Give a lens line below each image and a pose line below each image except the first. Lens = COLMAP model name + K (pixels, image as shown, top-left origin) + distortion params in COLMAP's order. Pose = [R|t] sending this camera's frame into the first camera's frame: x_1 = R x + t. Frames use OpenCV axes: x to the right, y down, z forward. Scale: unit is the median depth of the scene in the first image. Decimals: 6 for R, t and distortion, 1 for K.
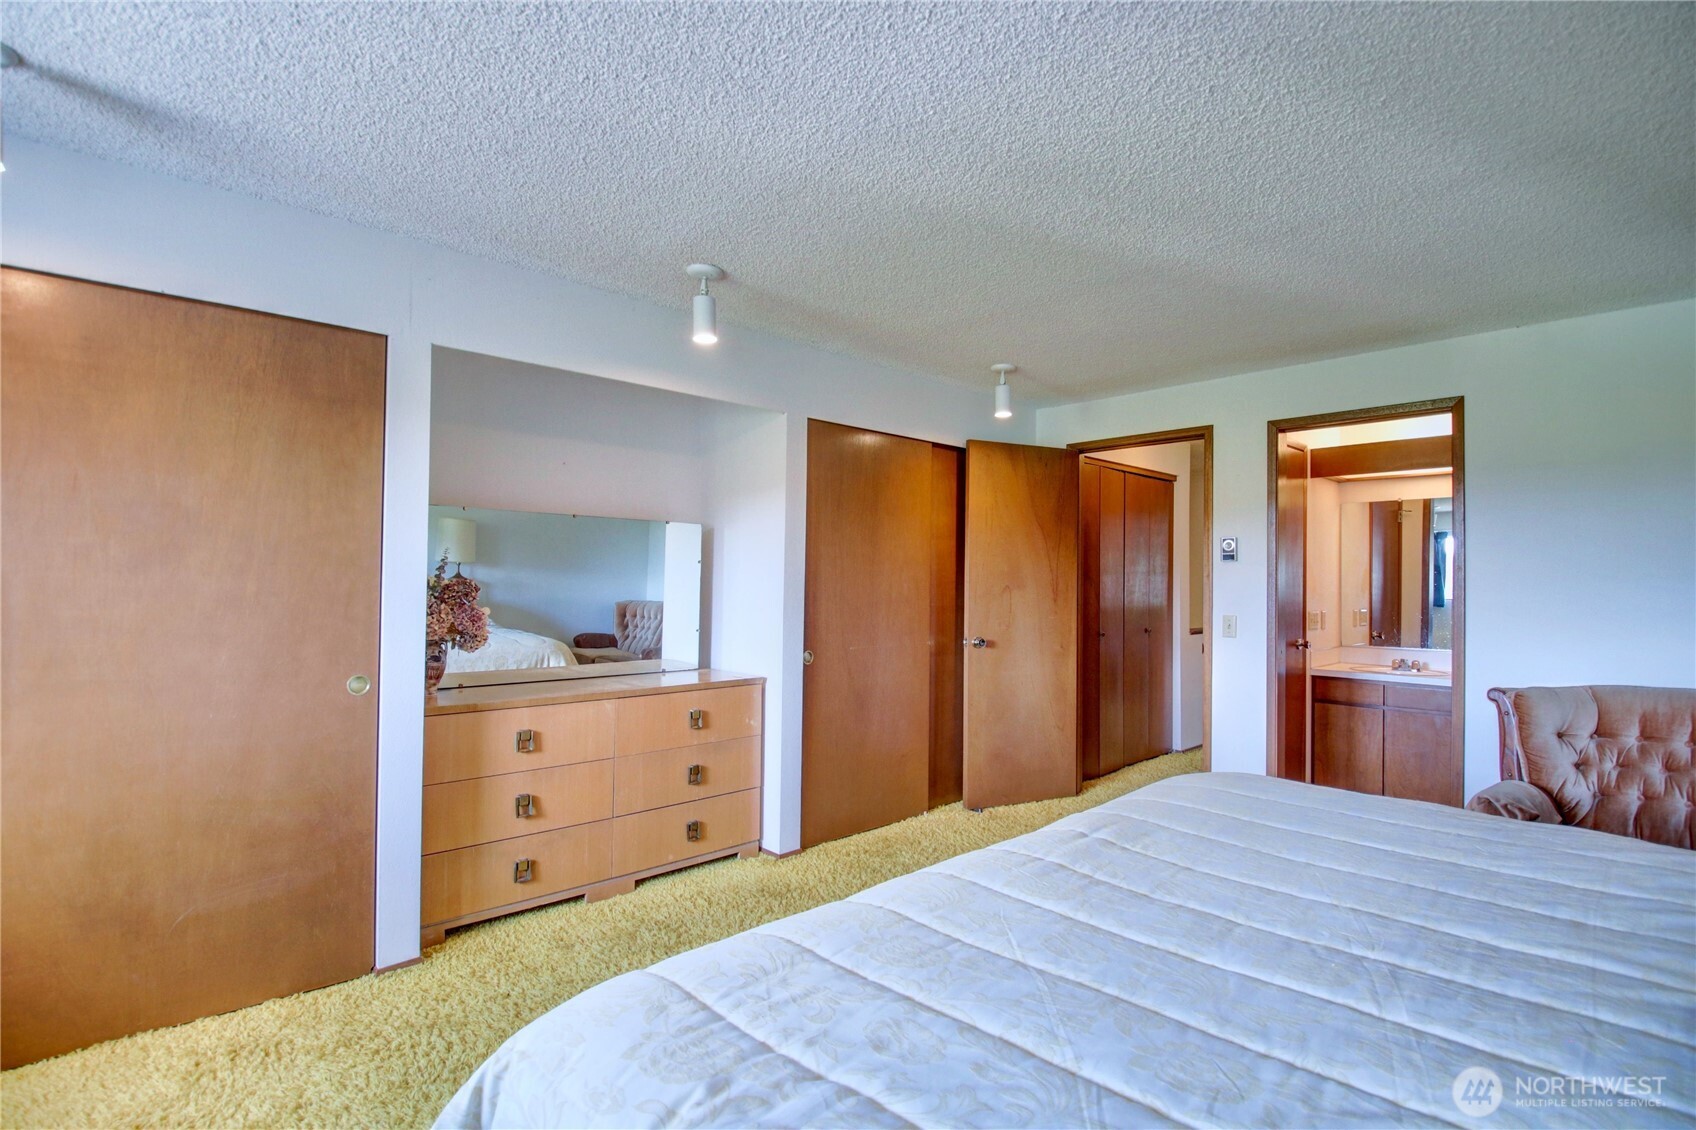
lens RADIAL K [[787.3, 0, 849.2], [0, 787.3, 571.7], [0, 0, 1]] dist [0.019315, -0.030735]
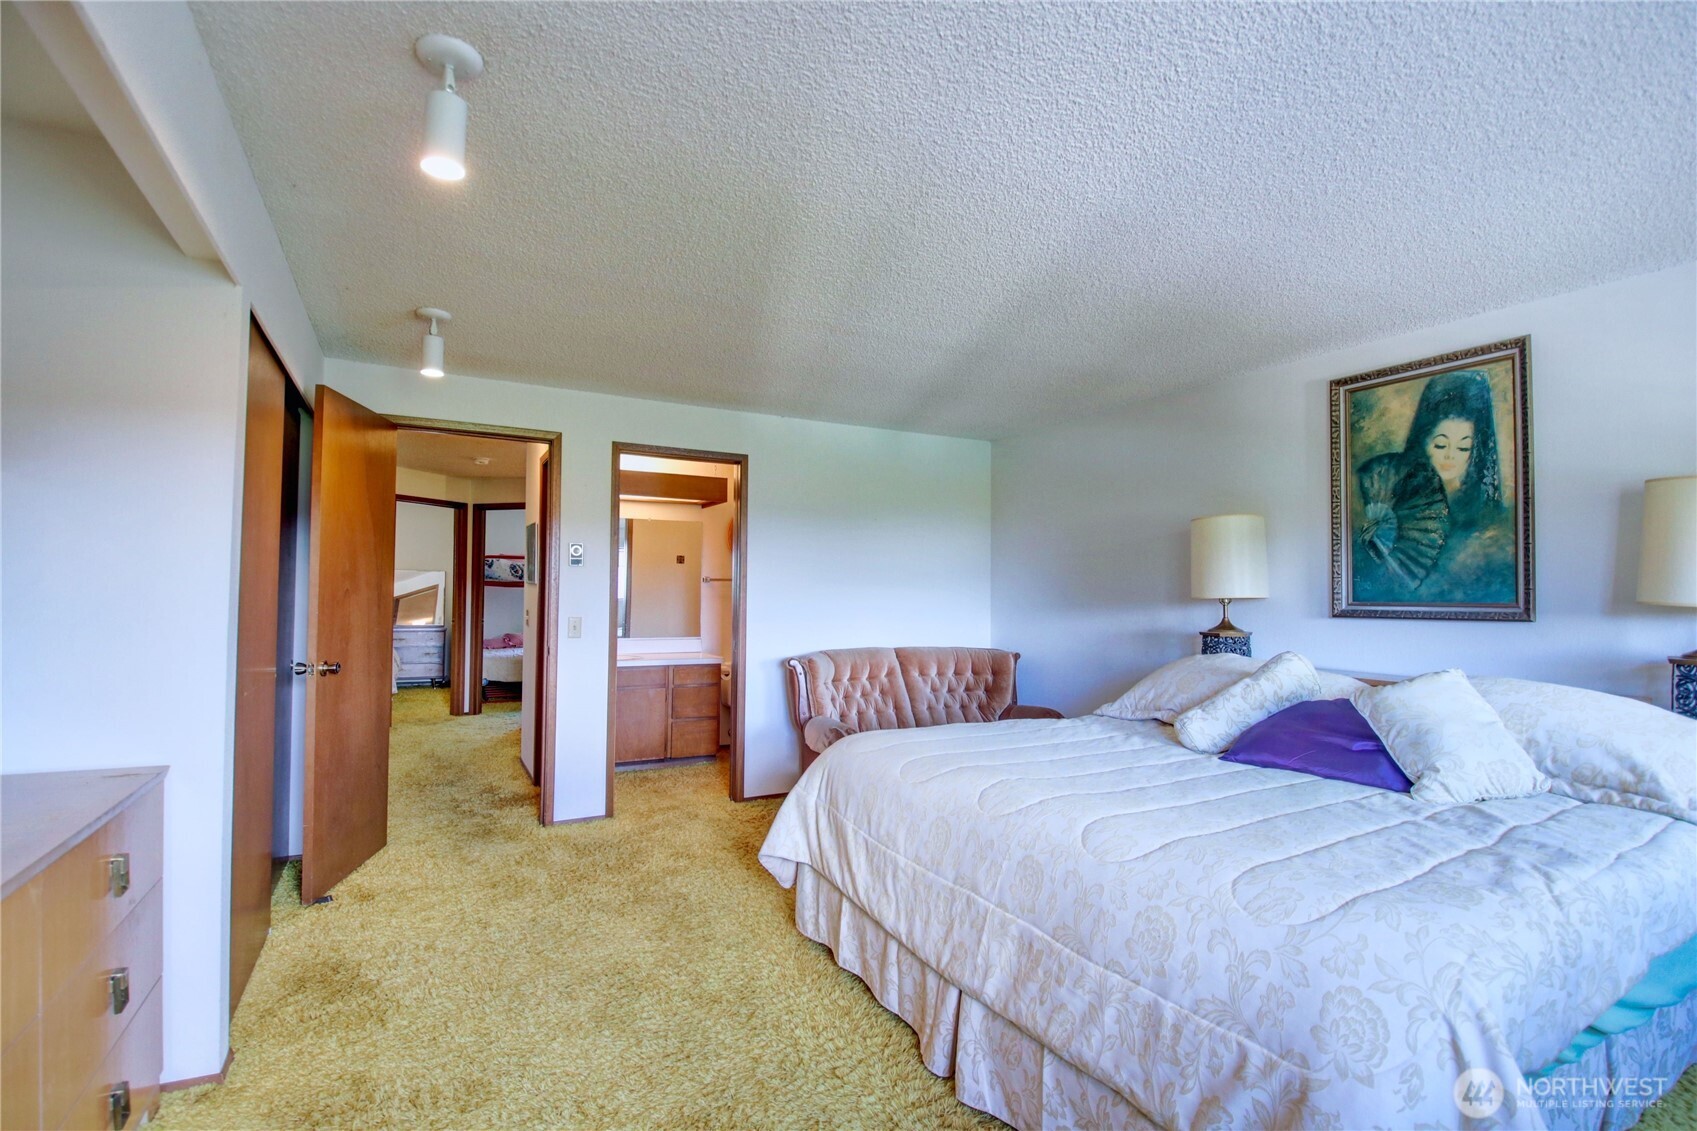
lens RADIAL K [[787.8, 0, 849.7], [0, 787.8, 572.3], [0, 0, 1]] dist [0.019315, -0.030735]
pose [[0.271902, 0.020315, 0.962110, -0.448671], [-0.022112, 0.999645, -0.014859, 0.002703], [-0.962071, -0.017234, 0.272255, 0.377416]]
